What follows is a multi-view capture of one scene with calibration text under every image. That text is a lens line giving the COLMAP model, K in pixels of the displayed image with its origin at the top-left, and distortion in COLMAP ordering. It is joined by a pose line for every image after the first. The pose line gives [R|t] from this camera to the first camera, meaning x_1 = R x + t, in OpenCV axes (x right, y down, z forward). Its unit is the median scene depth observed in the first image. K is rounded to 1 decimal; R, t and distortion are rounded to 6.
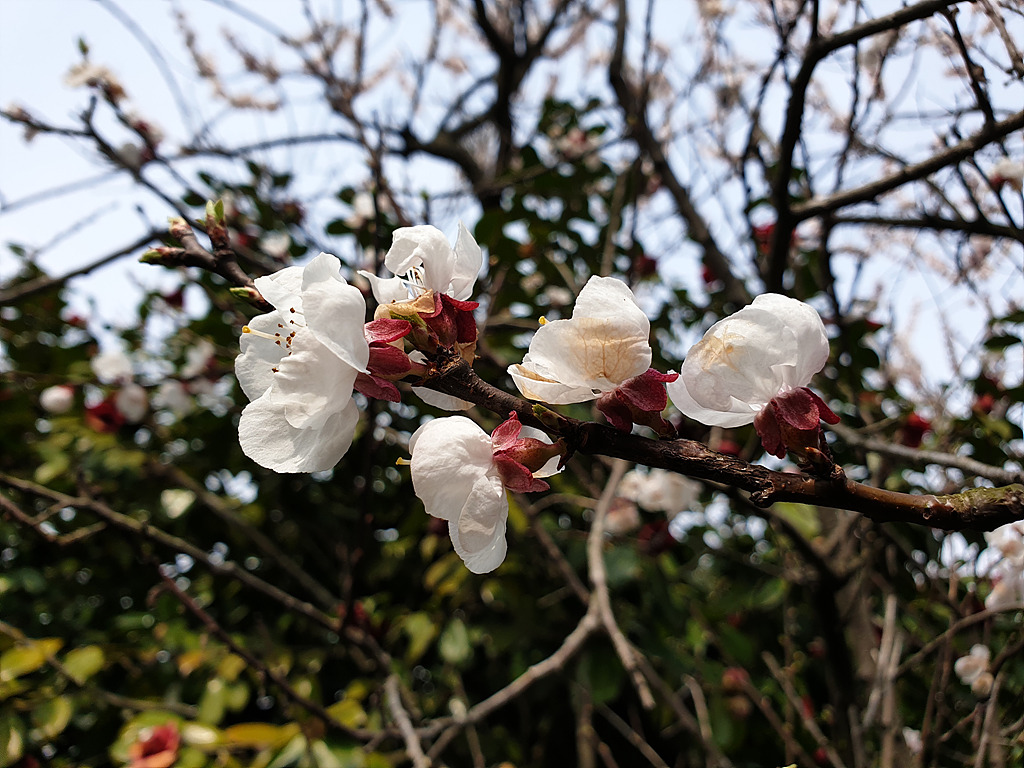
lens RADIAL K [[815.0, 0, 512.0], [0, 815.0, 384.0], [0, 0, 1]] dist [-0.048106, 0.068649]
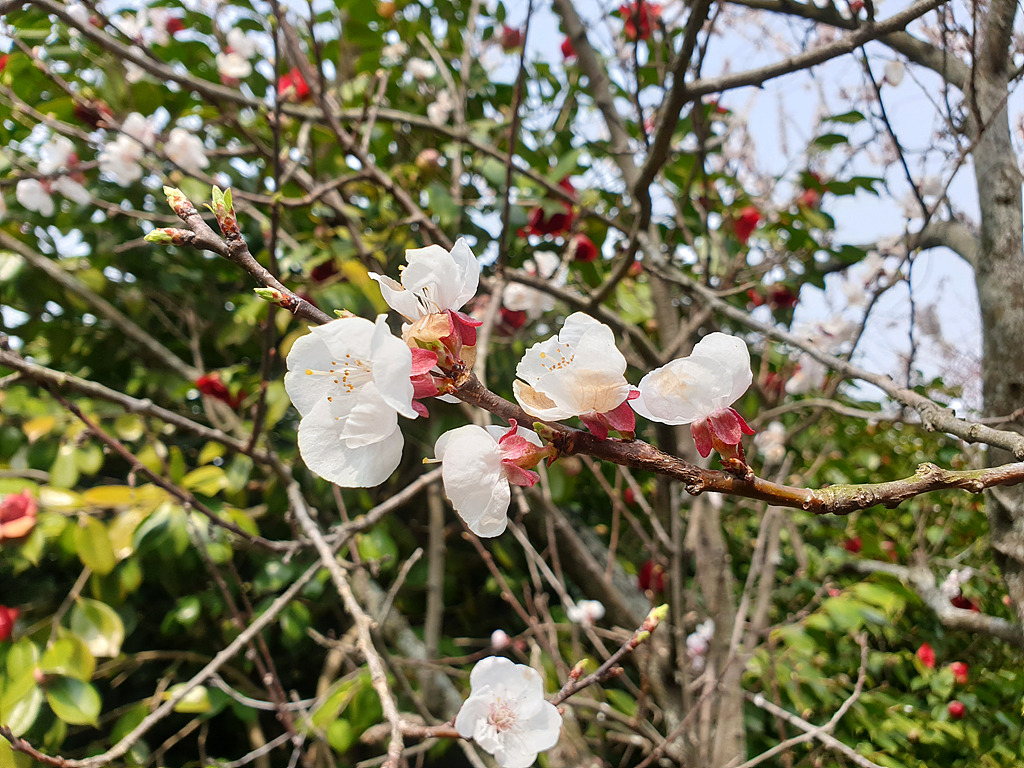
lens RADIAL K [[778.8, 0, 517.8], [0, 778.8, 379.6], [0, 0, 1]] dist [-0.000204, -0.001966]
pose [[0.983132, 0.006047, 0.182797, -0.224873], [-0.053138, 0.965785, 0.253841, -0.352765], [-0.175008, -0.259273, 0.949816, -0.152745]]
